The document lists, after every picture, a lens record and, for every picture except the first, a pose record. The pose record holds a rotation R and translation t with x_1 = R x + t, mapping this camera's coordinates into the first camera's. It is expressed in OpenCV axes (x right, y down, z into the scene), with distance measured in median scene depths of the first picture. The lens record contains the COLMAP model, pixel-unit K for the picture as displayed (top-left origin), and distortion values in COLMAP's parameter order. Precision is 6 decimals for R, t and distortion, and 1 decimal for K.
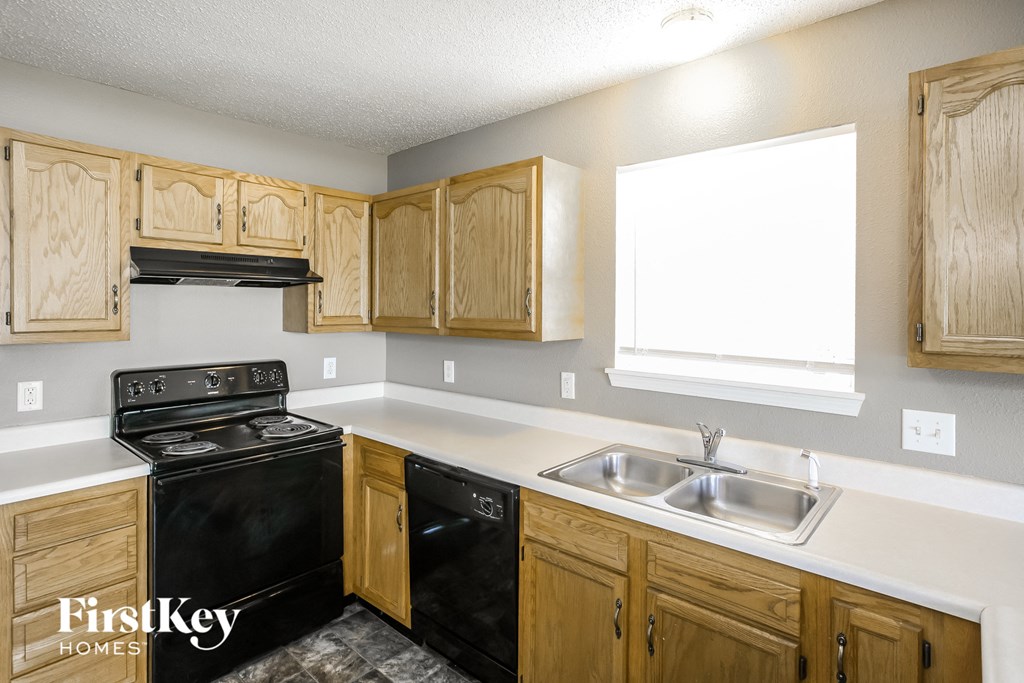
lens RADIAL K [[521.5, 0, 531.7], [0, 521.5, 305.9], [0, 0, 1]] dist [-0.000247, -0.000009]
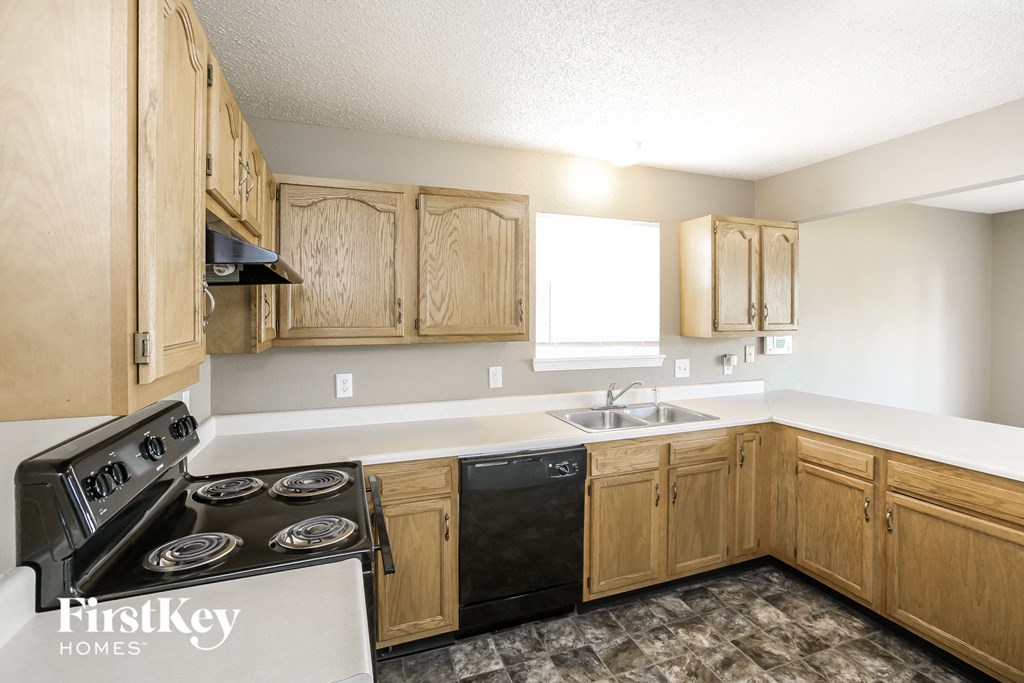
lens RADIAL K [[472.5, 0, 520.3], [0, 472.5, 314.9], [0, 0, 1]] dist [-0.002518, 0.000409]
pose [[0.484587, -0.009453, 0.874692, -0.973799], [0.000546, 0.999945, 0.010505, -0.008105], [-0.874743, -0.004613, 0.484566, 0.443664]]
